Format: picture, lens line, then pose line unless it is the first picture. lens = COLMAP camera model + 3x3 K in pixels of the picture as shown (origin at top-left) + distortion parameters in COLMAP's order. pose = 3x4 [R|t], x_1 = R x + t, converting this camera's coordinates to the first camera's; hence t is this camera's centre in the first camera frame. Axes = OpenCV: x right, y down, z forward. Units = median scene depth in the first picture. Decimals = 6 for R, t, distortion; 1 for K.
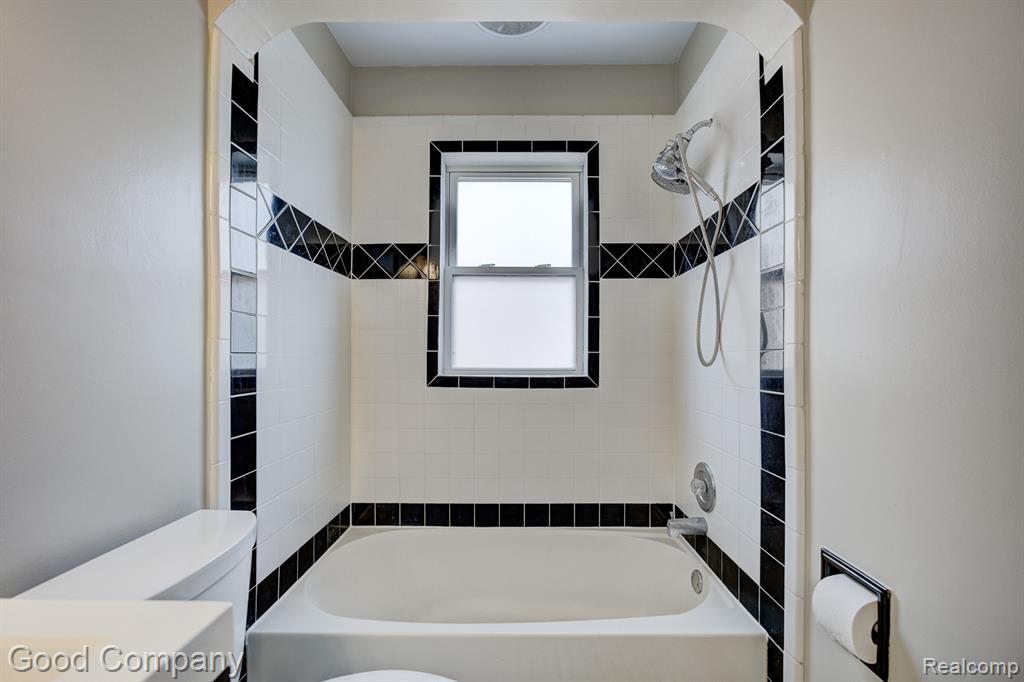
lens RADIAL K [[417.1, 0, 514.7], [0, 417.1, 350.4], [0, 0, 1]] dist [-0.007273, 0.003122]
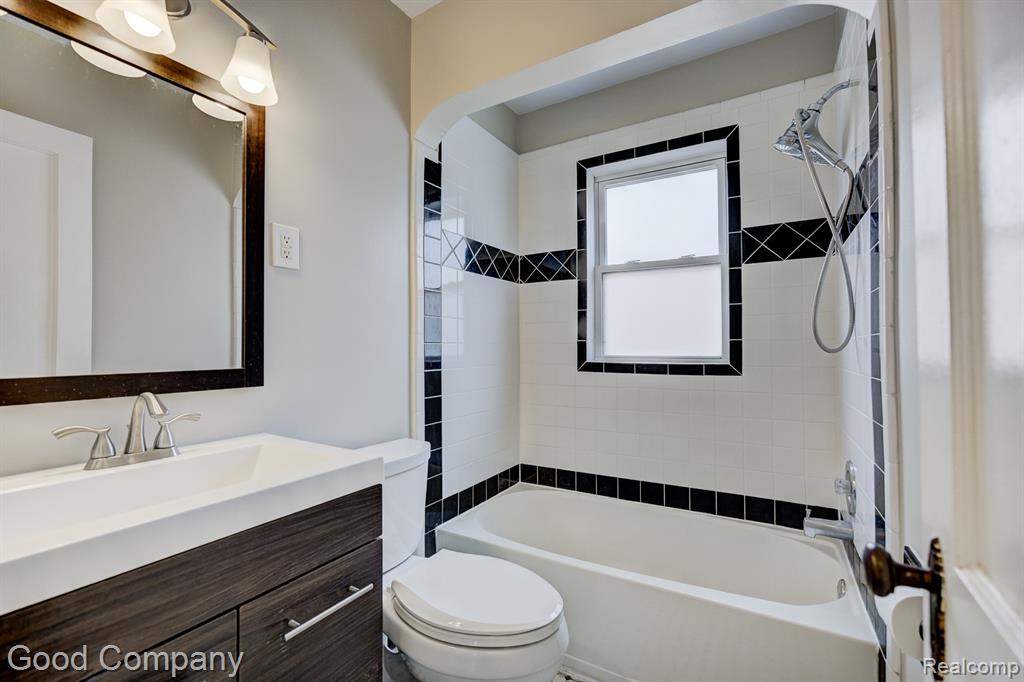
lens RADIAL K [[438.9, 0, 516.9], [0, 438.9, 333.5], [0, 0, 1]] dist [-0.013681, 0.002877]
pose [[0.868369, -0.020206, -0.495506, 0.256074], [0.010051, 0.999681, -0.023151, 0.008699], [0.495816, 0.015123, 0.868296, -0.149209]]
